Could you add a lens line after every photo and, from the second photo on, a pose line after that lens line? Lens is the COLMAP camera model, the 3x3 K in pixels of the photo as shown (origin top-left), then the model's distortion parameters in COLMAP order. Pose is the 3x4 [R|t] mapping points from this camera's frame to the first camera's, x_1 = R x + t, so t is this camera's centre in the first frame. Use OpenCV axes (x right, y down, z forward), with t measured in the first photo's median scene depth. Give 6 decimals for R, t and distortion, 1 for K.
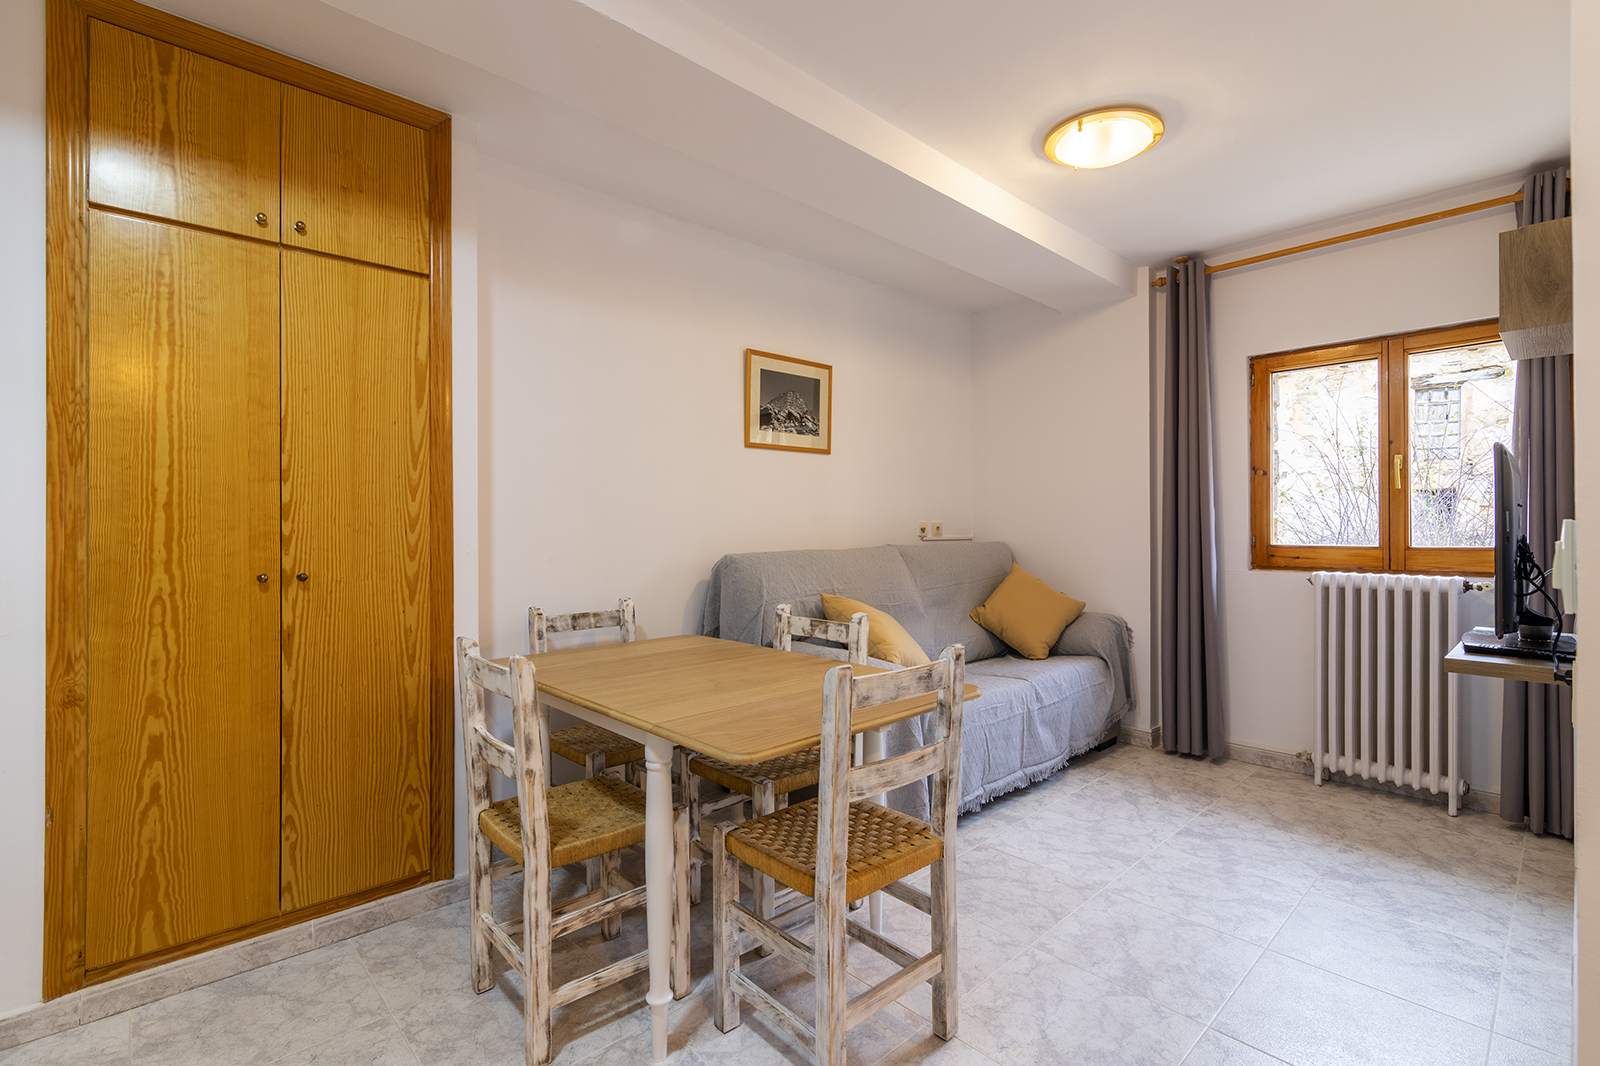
lens RADIAL K [[737.0, 0, 830.1], [0, 737.0, 525.5], [0, 0, 1]] dist [-0.000287, -0.000180]
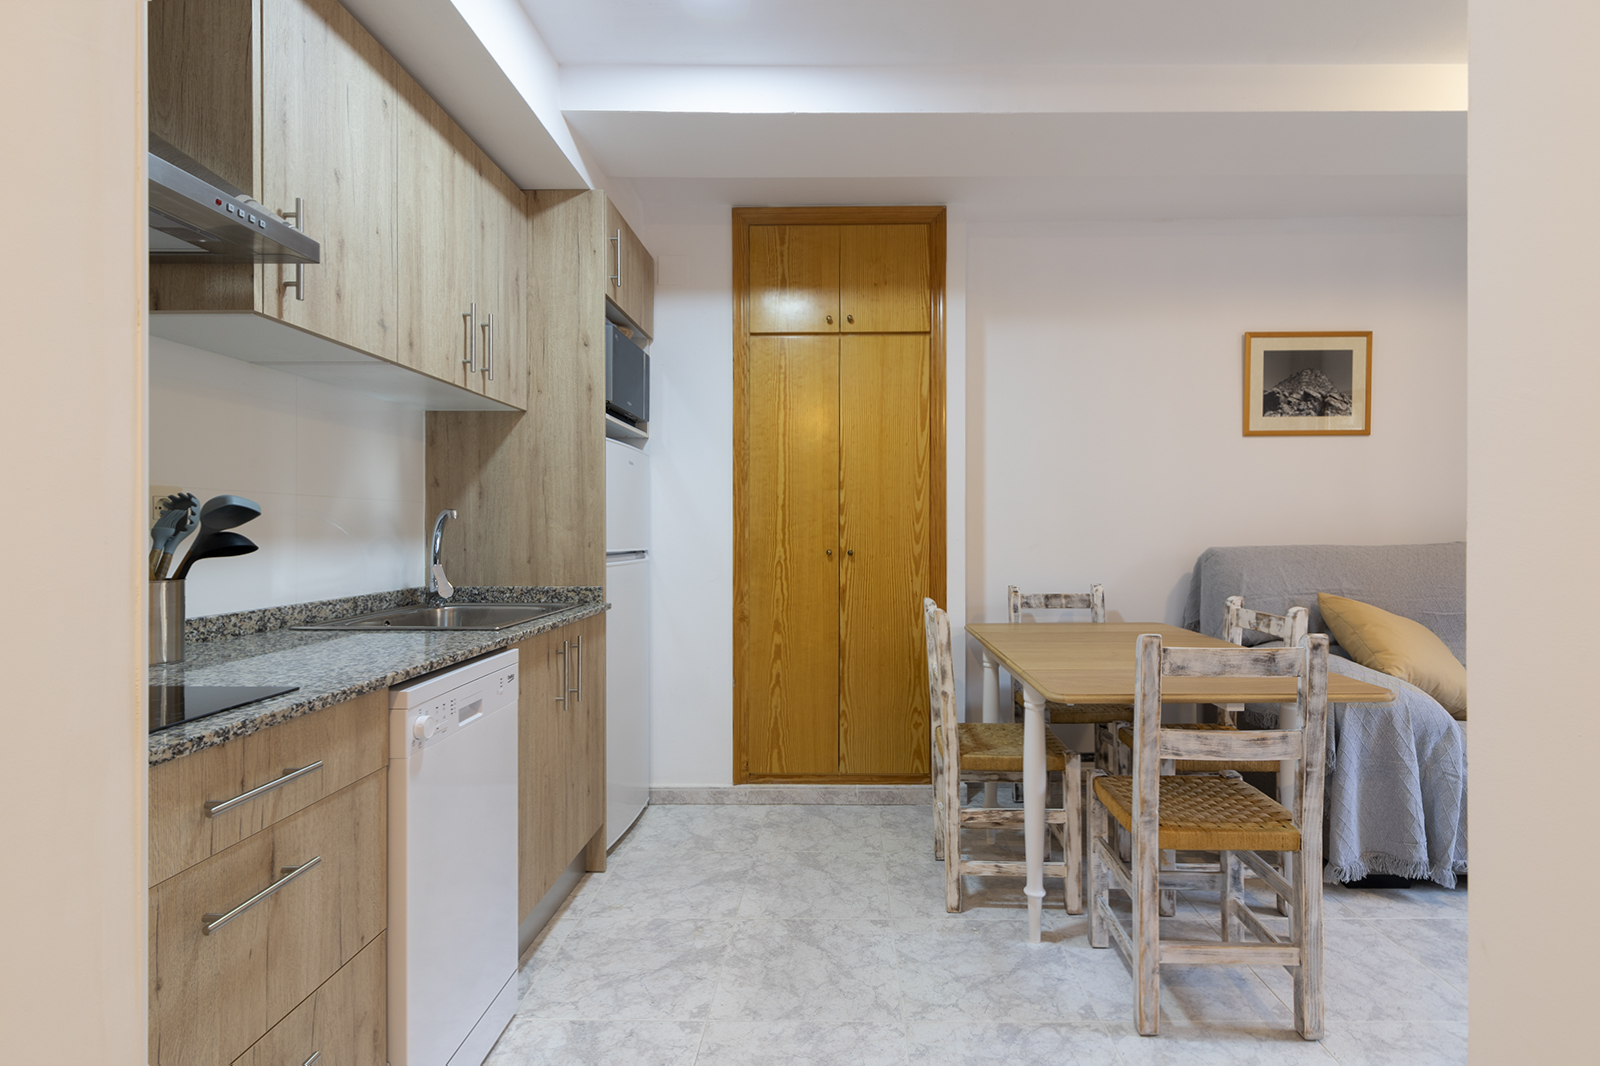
lens RADIAL K [[737.0, 0, 830.1], [0, 737.0, 525.5], [0, 0, 1]] dist [-0.000287, -0.000180]
pose [[0.718389, -0.001348, -0.695640, 0.298107], [0.002012, 0.999998, 0.000140, 0.014303], [0.695639, -0.001500, 0.718390, -0.104540]]
